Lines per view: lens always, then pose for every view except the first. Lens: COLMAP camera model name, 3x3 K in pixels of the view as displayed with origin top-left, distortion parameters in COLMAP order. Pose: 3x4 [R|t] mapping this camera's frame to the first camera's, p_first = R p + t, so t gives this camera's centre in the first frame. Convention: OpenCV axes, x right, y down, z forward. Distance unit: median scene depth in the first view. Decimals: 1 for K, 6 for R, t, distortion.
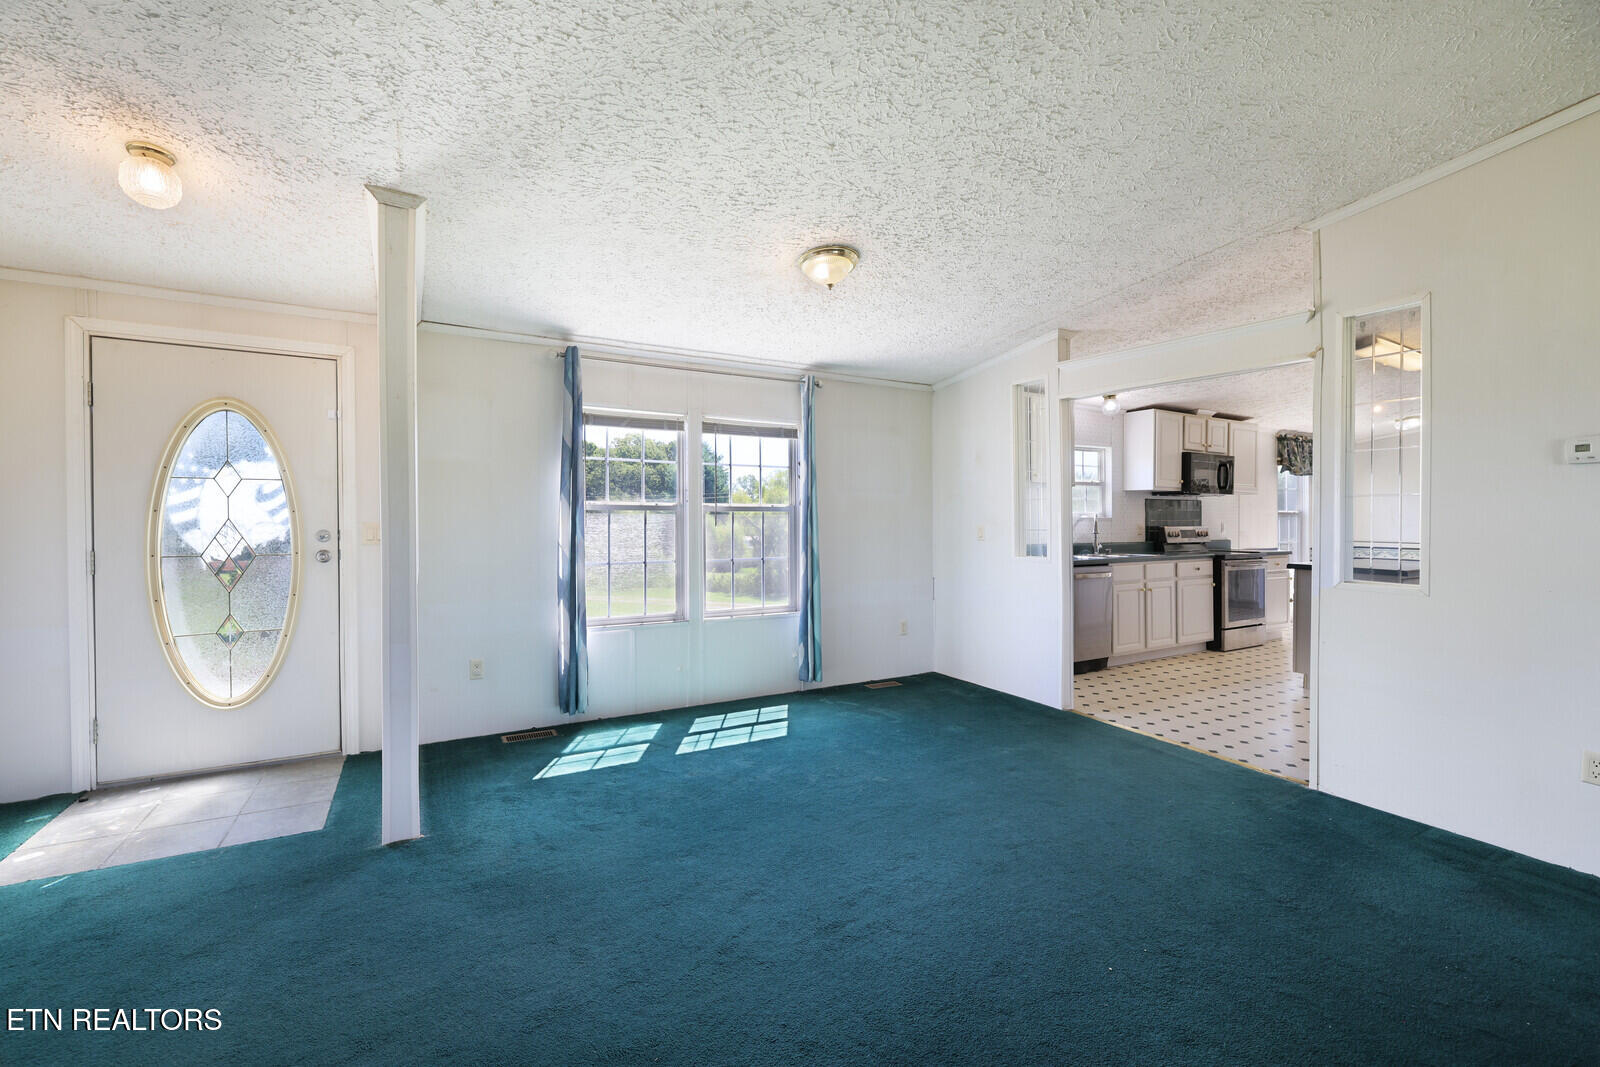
lens RADIAL K [[672.7, 0, 797.7], [0, 672.7, 530.9], [0, 0, 1]] dist [0.000824, 0.000258]
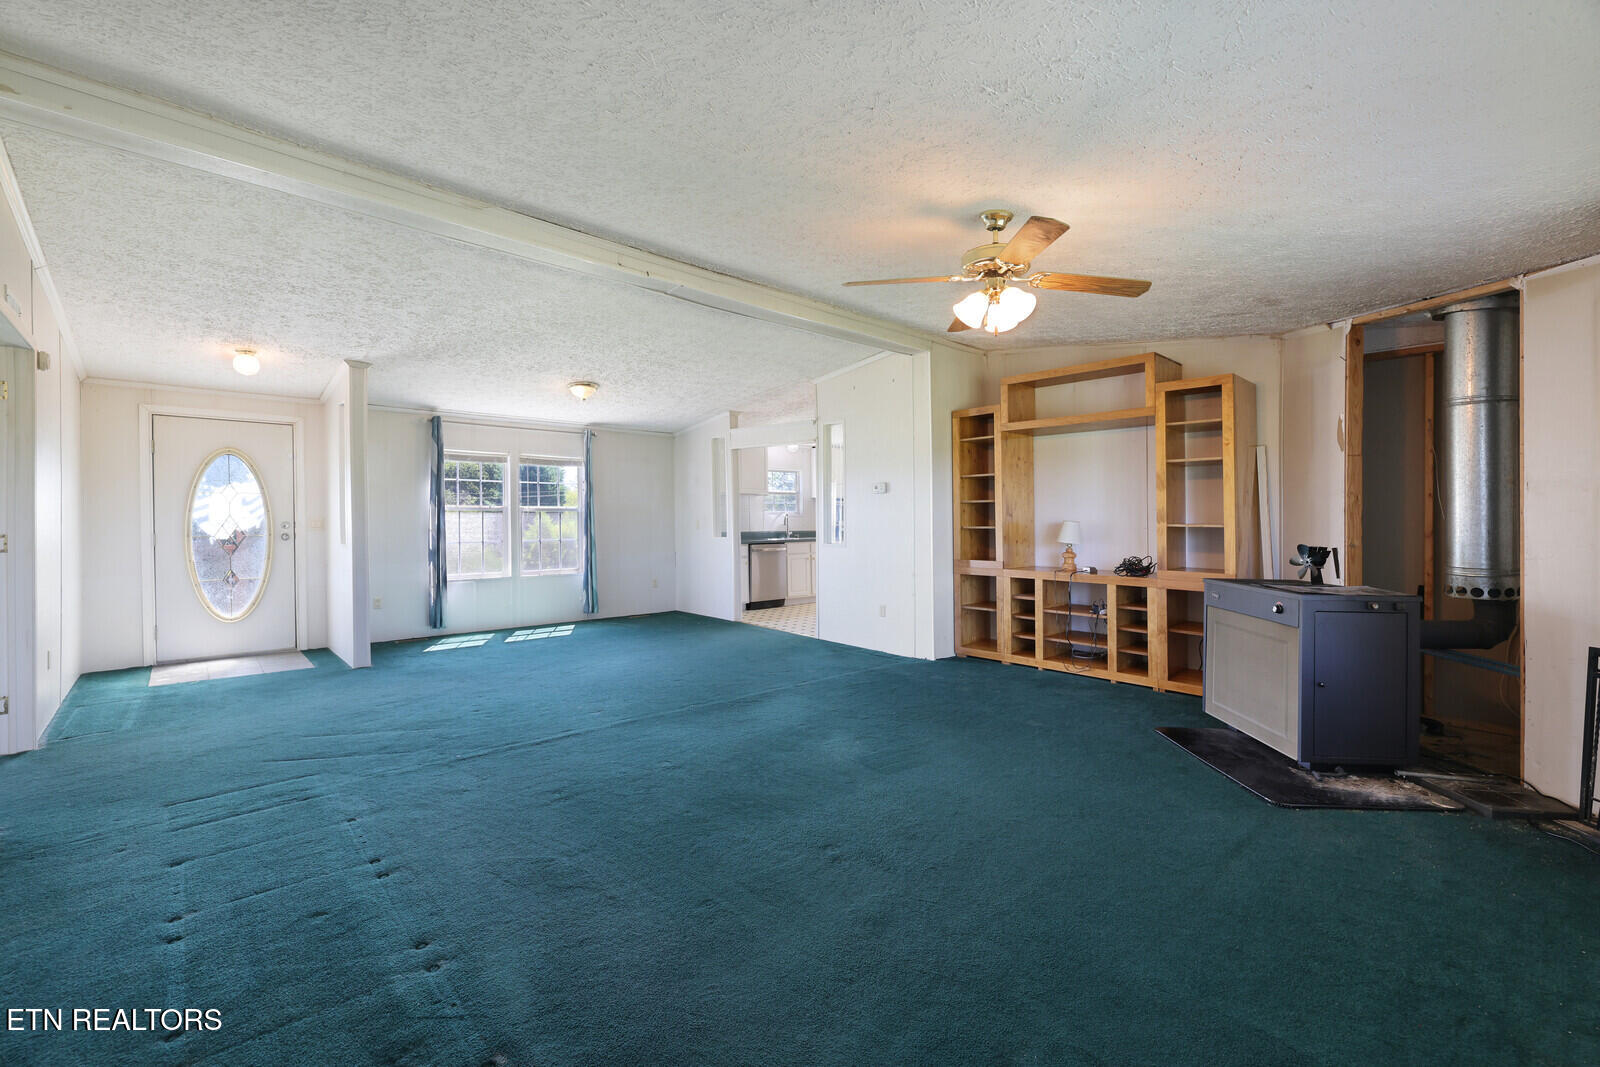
lens RADIAL K [[647.8, 0, 800.0], [0, 647.8, 533.5], [0, 0, 1]] dist [0.000348, 0.000109]
pose [[0.969100, -0.007482, 0.246555, 0.102743], [0.005742, 0.999953, 0.007774, 0.013668], [-0.246602, -0.006118, 0.969098, -0.555015]]
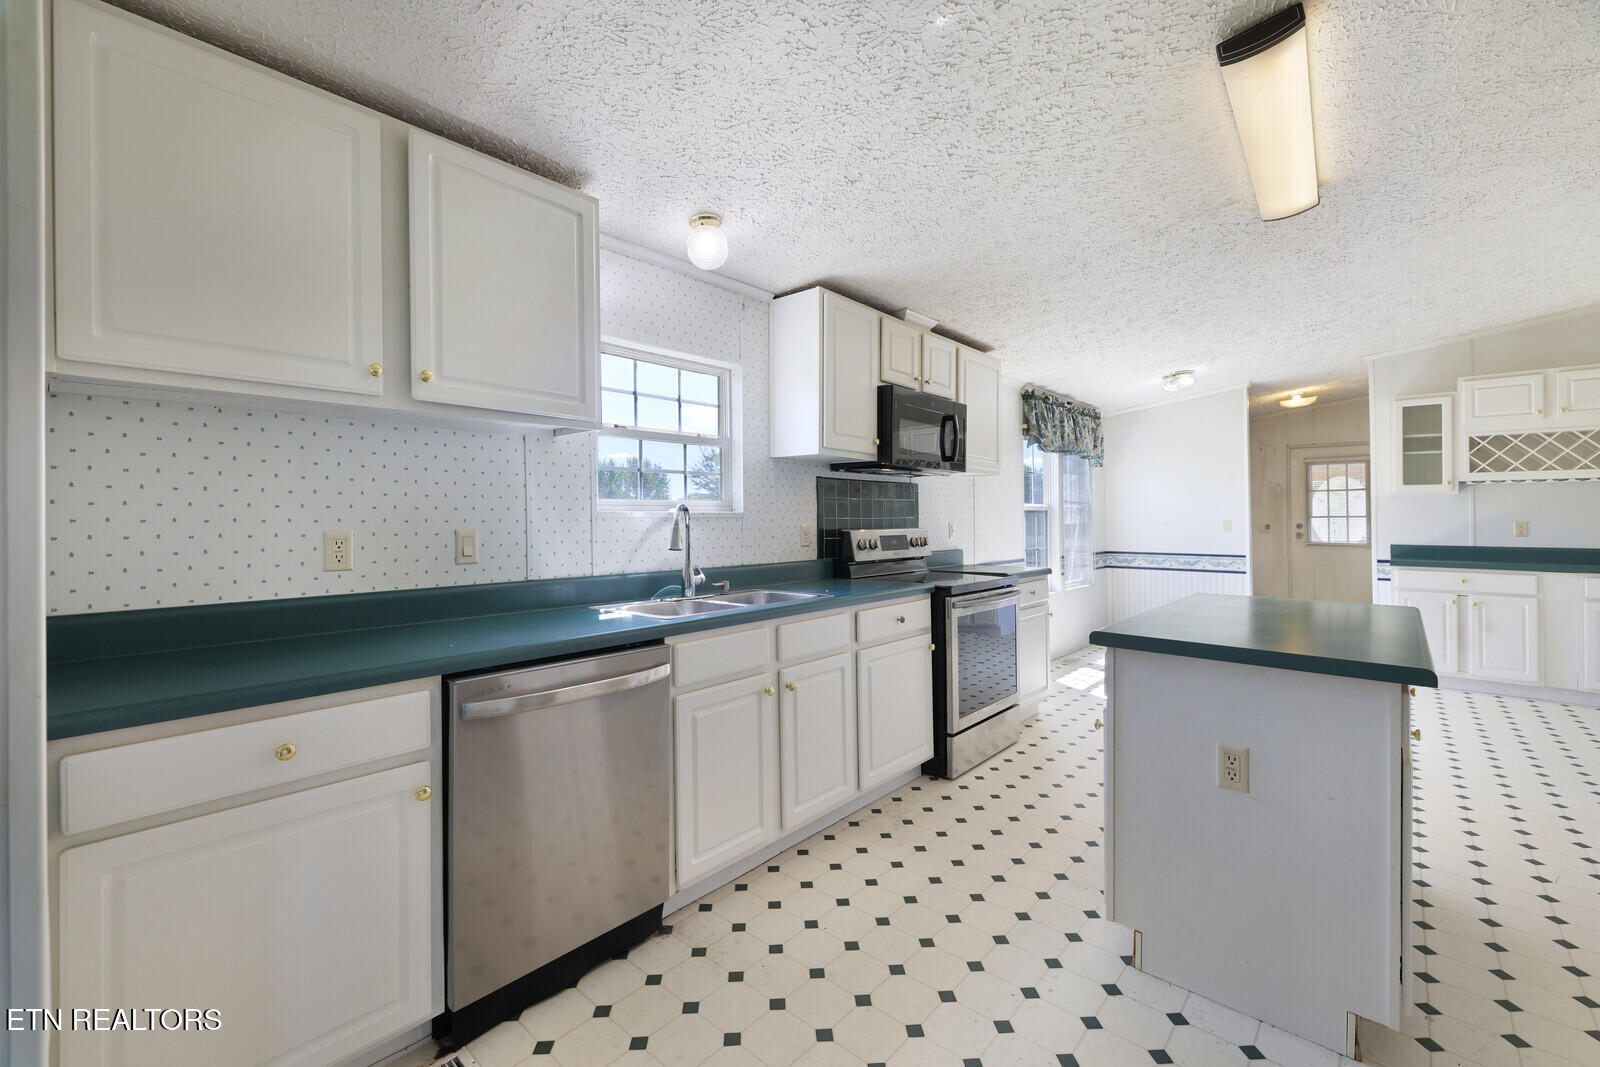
lens RADIAL K [[682.2, 0, 783.3], [0, 682.2, 508.7], [0, 0, 1]] dist [0.001036, 0.000114]
pose [[0.952747, 0.004176, 0.303737, 0.411371], [0.004570, 0.999595, -0.028079, -0.010153], [-0.303731, 0.028140, 0.952342, 0.629680]]
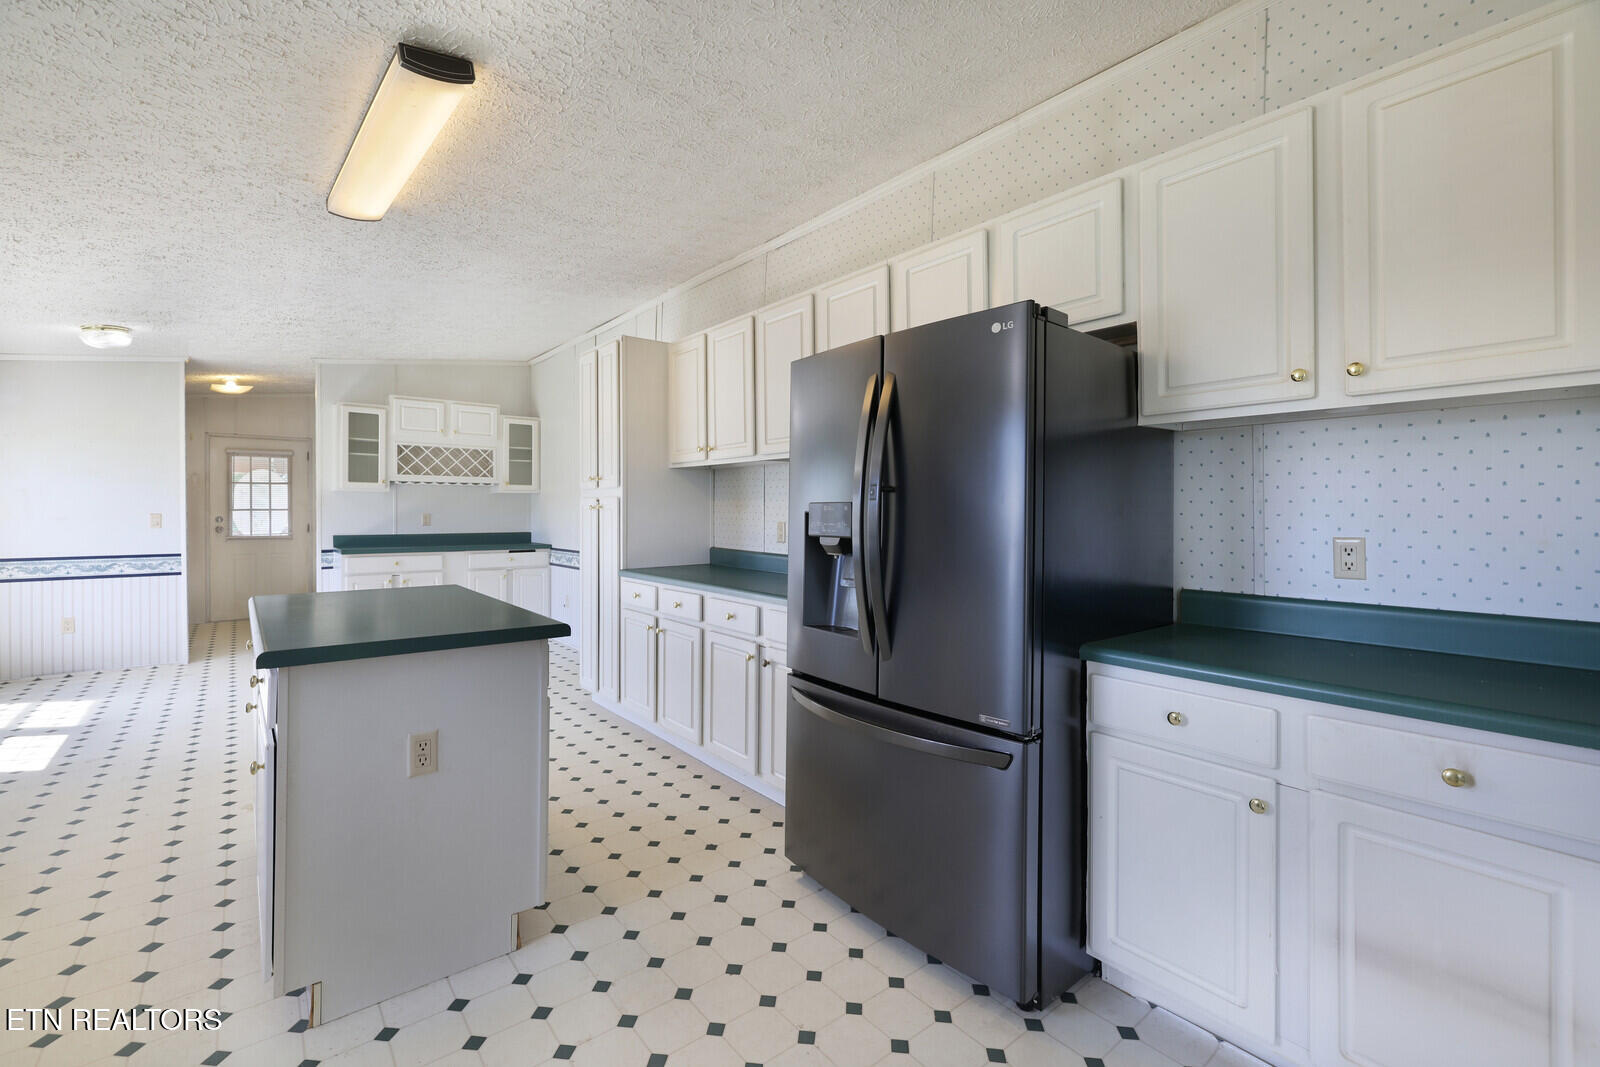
lens RADIAL K [[678.4, 0, 819.7], [0, 678.4, 507.0], [0, 0, 1]] dist [0.000661, -0.000090]
pose [[-0.174253, 0.006354, 0.984680, 0.351614], [0.013008, 0.999907, -0.004150, -0.012752], [-0.984615, 0.012086, -0.174320, 0.738089]]
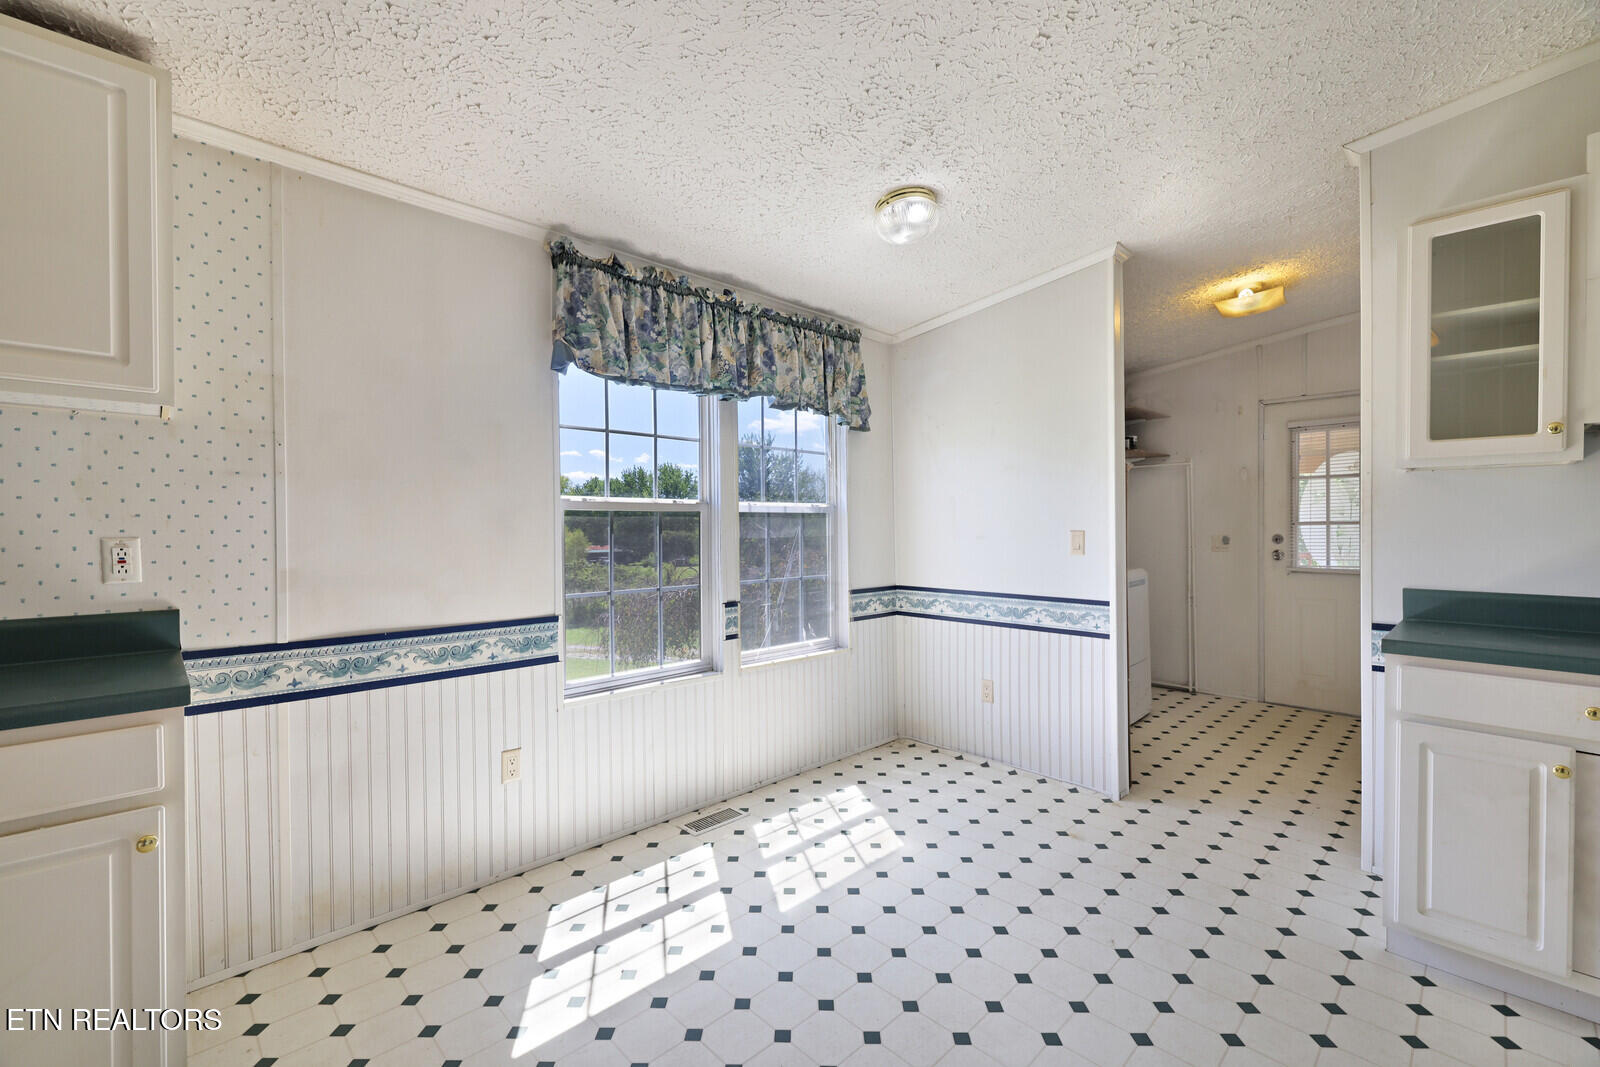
lens RADIAL K [[687.4, 0, 779.9], [0, 687.4, 533.0], [0, 0, 1]] dist [-0.003878, -0.000681]
pose [[0.971475, -0.003703, 0.237114, 1.115105], [0.004915, 0.999978, -0.004520, -0.015772], [-0.237092, 0.005556, 0.971471, 1.008369]]
